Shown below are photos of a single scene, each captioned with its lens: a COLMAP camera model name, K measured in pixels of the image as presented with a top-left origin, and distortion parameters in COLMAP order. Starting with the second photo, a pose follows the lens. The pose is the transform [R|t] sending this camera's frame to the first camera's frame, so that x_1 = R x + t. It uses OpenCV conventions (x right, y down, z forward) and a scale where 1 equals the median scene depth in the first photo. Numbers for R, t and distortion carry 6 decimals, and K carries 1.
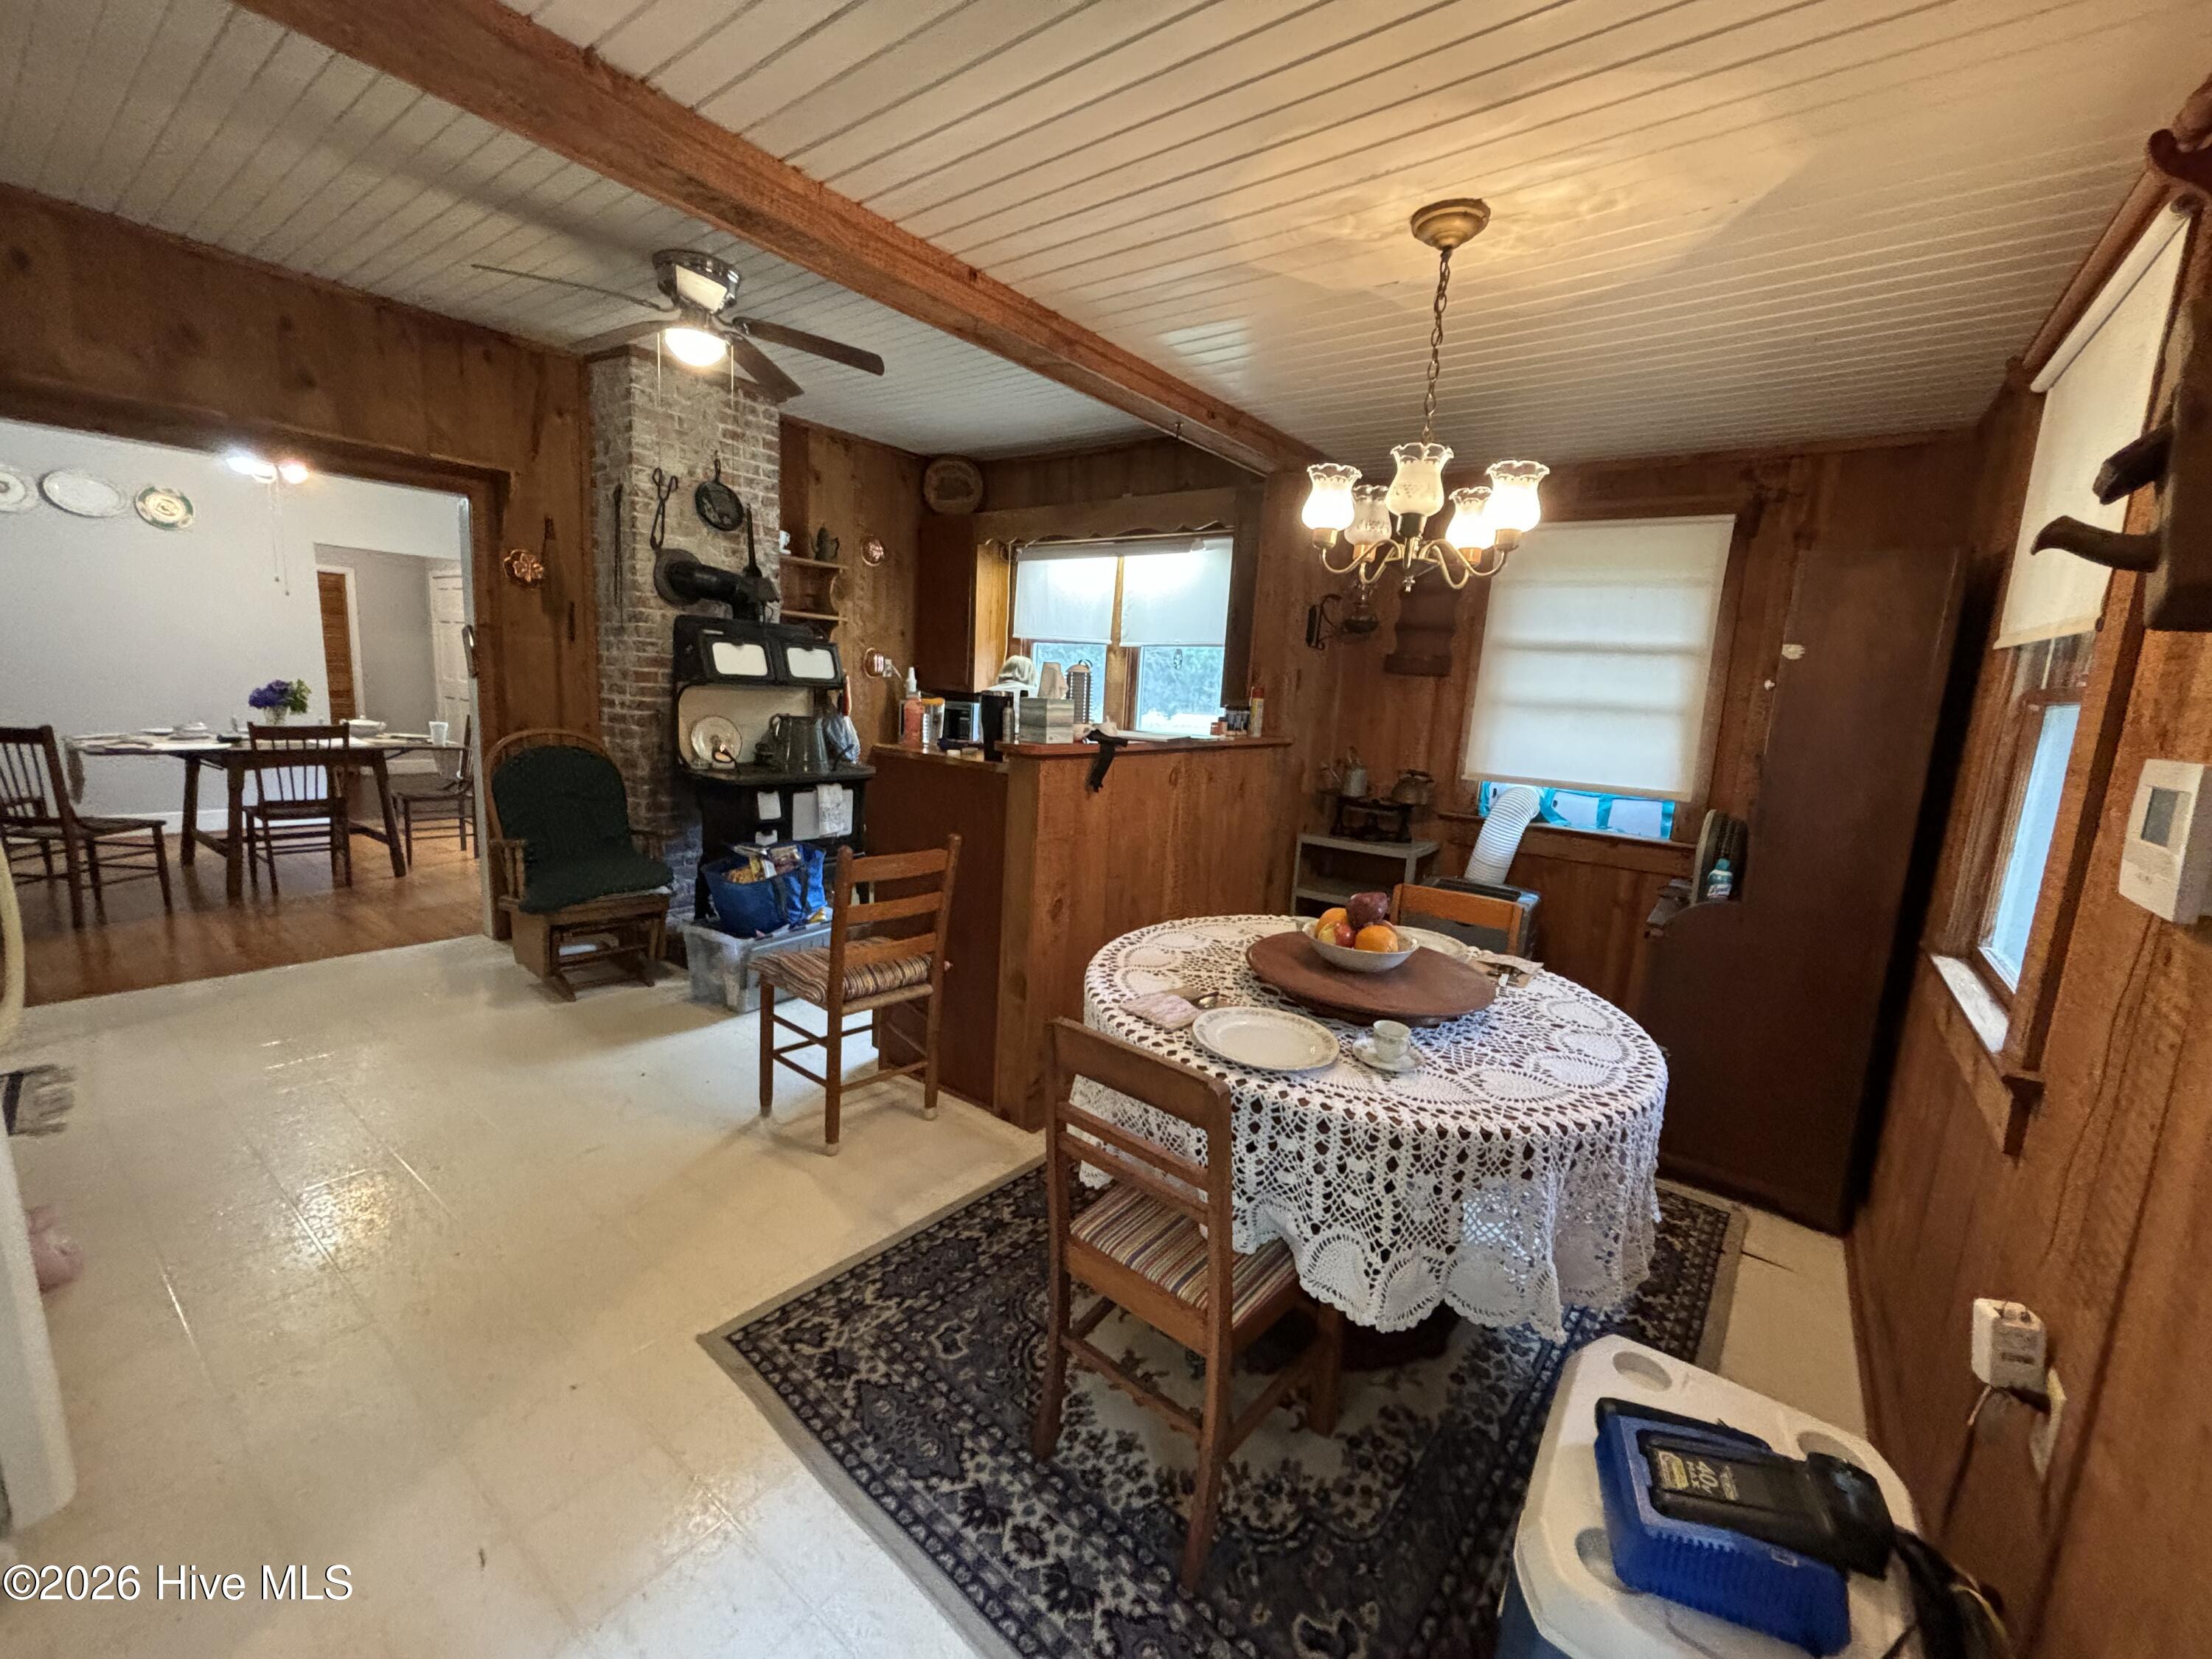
lens RADIAL K [[895.5, 0, 1104.7], [0, 895.5, 835.0], [0, 0, 1]] dist [-0.006410, -0.000076]
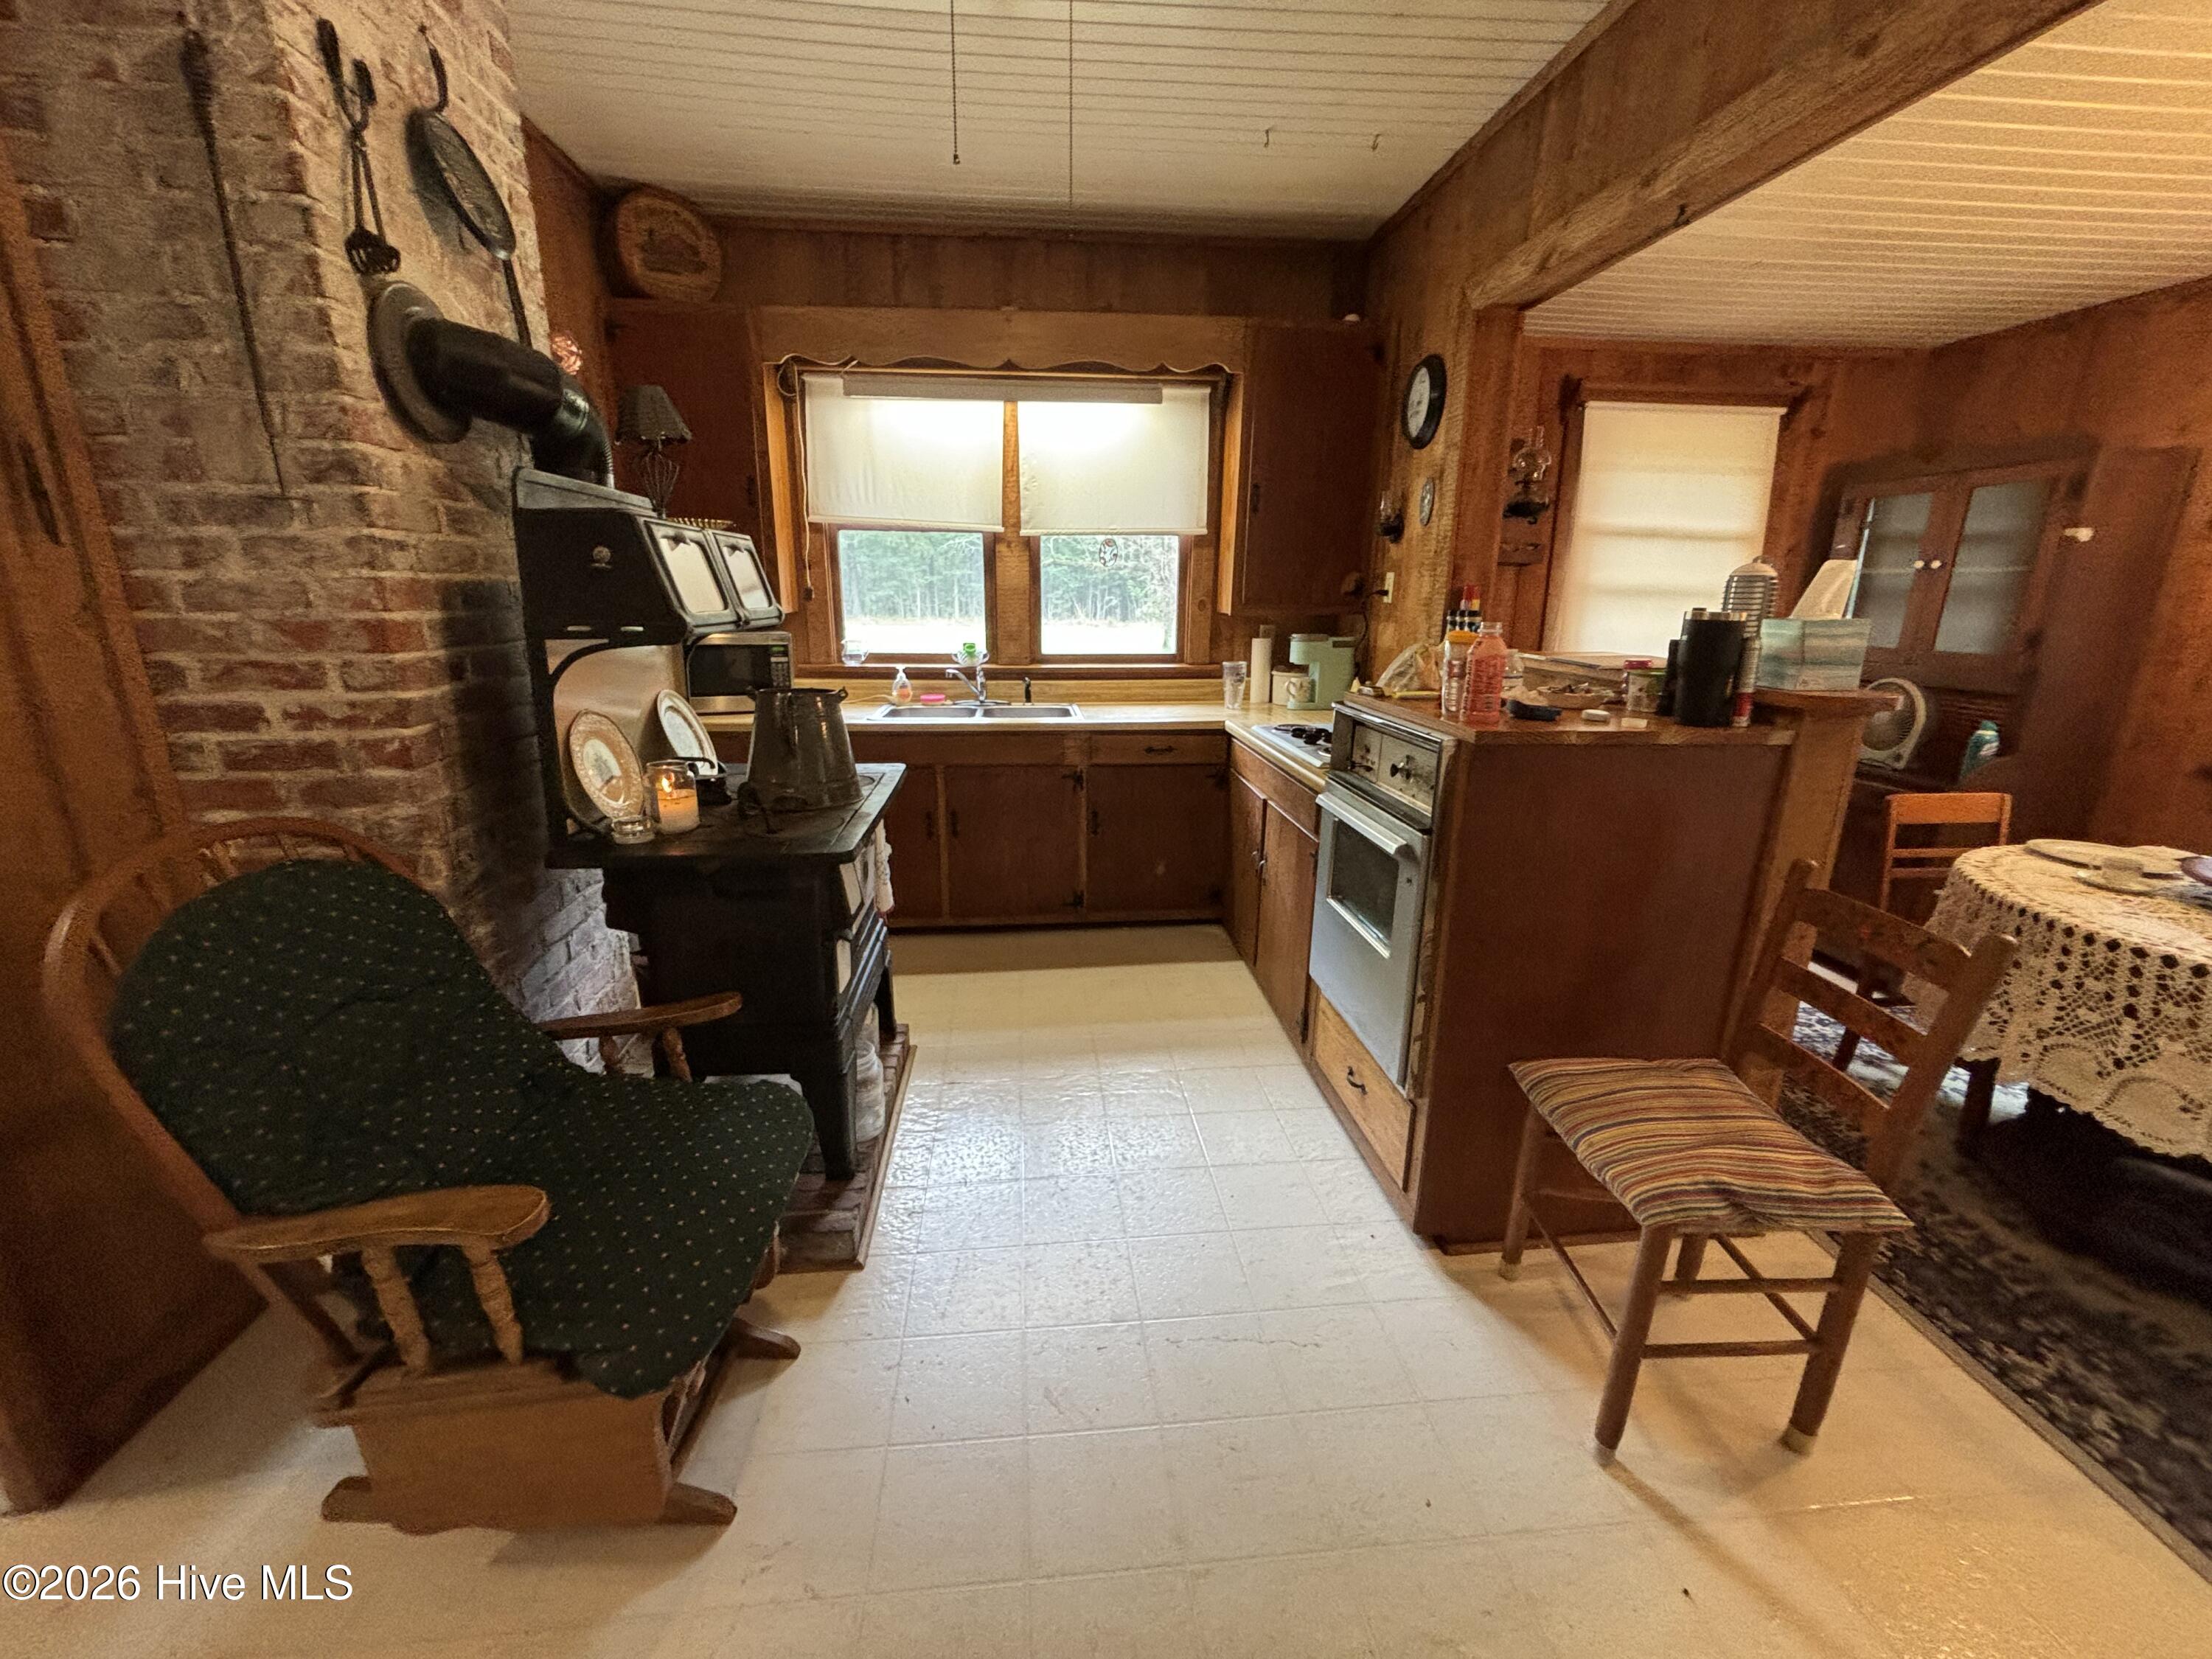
lens RADIAL K [[883.2, 0, 1106.0], [0, 883.2, 829.5], [0, 0, 1]] dist [-0.003270, -0.000152]
pose [[0.746076, -0.221420, 0.627968, -0.540684], [0.145205, 0.974497, 0.171090, -0.116938], [-0.649835, -0.036463, 0.759200, 0.518912]]
